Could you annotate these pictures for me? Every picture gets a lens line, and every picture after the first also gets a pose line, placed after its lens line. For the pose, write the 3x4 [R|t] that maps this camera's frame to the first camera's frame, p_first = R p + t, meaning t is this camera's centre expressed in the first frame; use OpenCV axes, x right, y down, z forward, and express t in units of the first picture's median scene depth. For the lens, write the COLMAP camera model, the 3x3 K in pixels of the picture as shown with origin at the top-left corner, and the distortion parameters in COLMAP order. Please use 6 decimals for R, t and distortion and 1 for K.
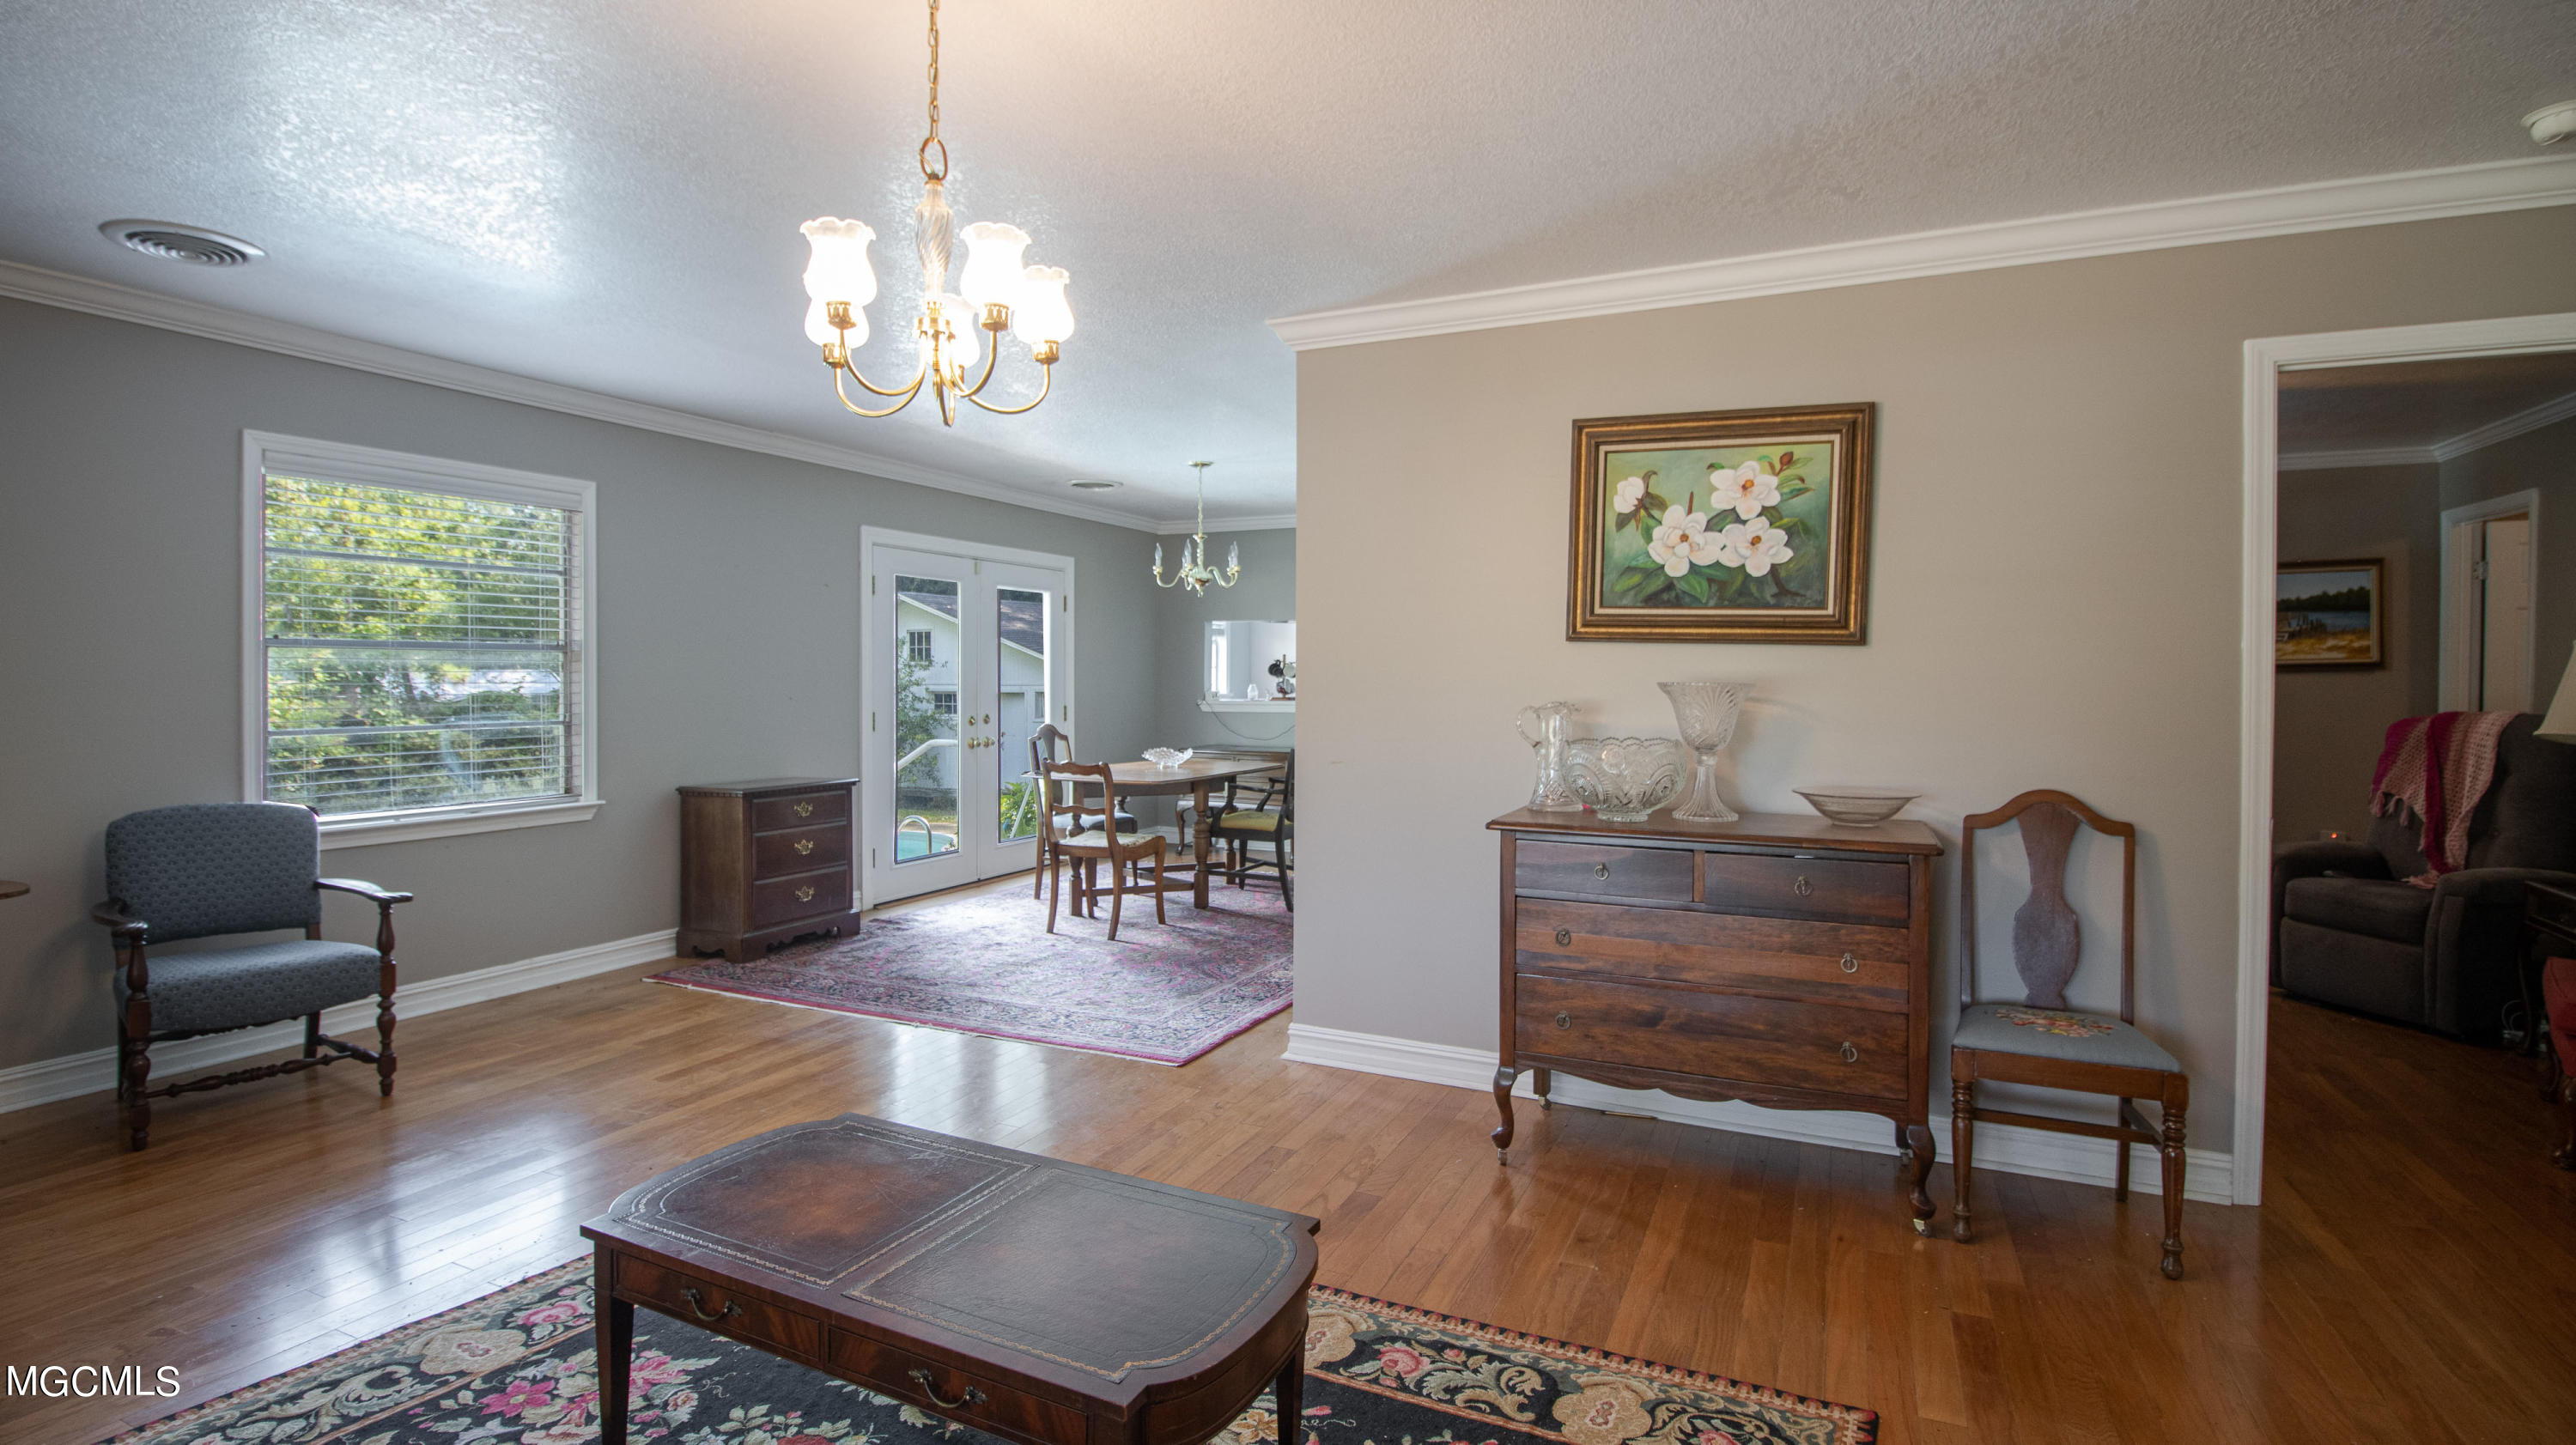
lens RADIAL K [[1195.0, 0, 1294.2], [0, 1195.0, 723.3], [0, 0, 1]] dist [-0.020671, -0.000362]
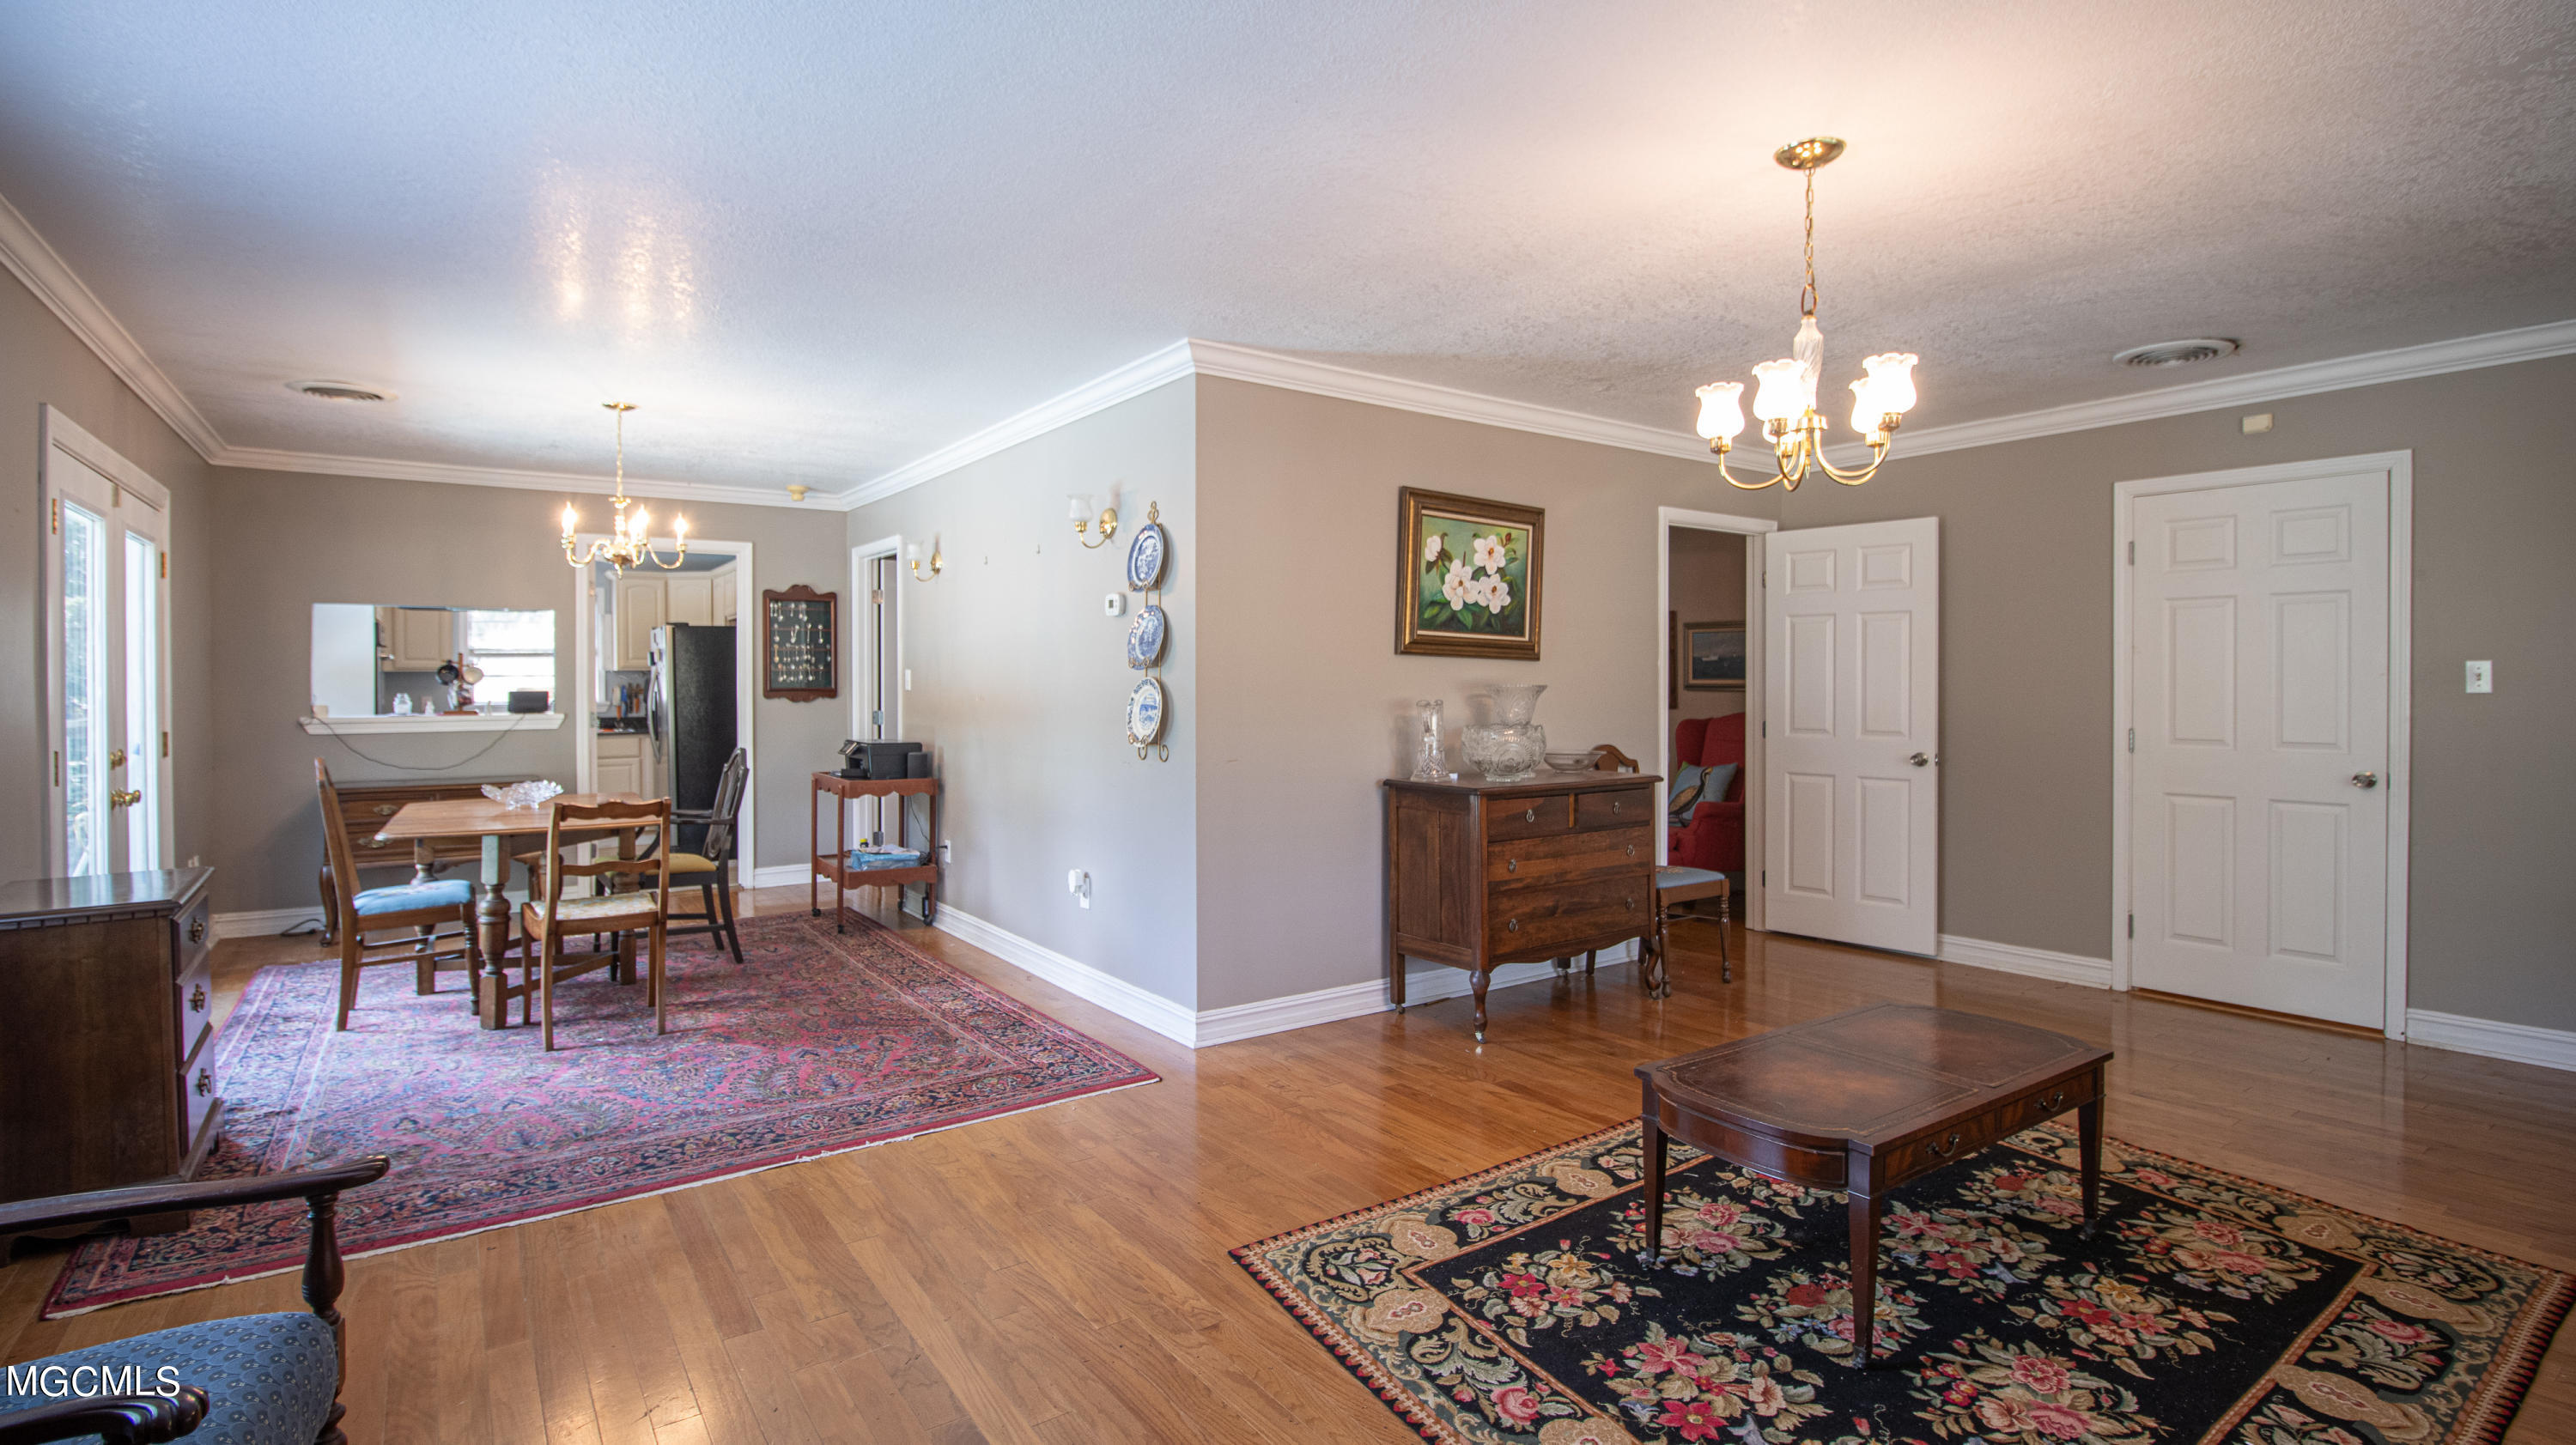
lens RADIAL K [[1195.0, 0, 1288.0], [0, 1195.0, 702.4], [0, 0, 1]] dist [-0.020671, -0.000362]
pose [[0.498085, -0.014552, 0.867006, -1.023668], [0.035799, 0.999352, -0.003792, -0.015947], [-0.866389, 0.032927, 0.498283, 0.481609]]
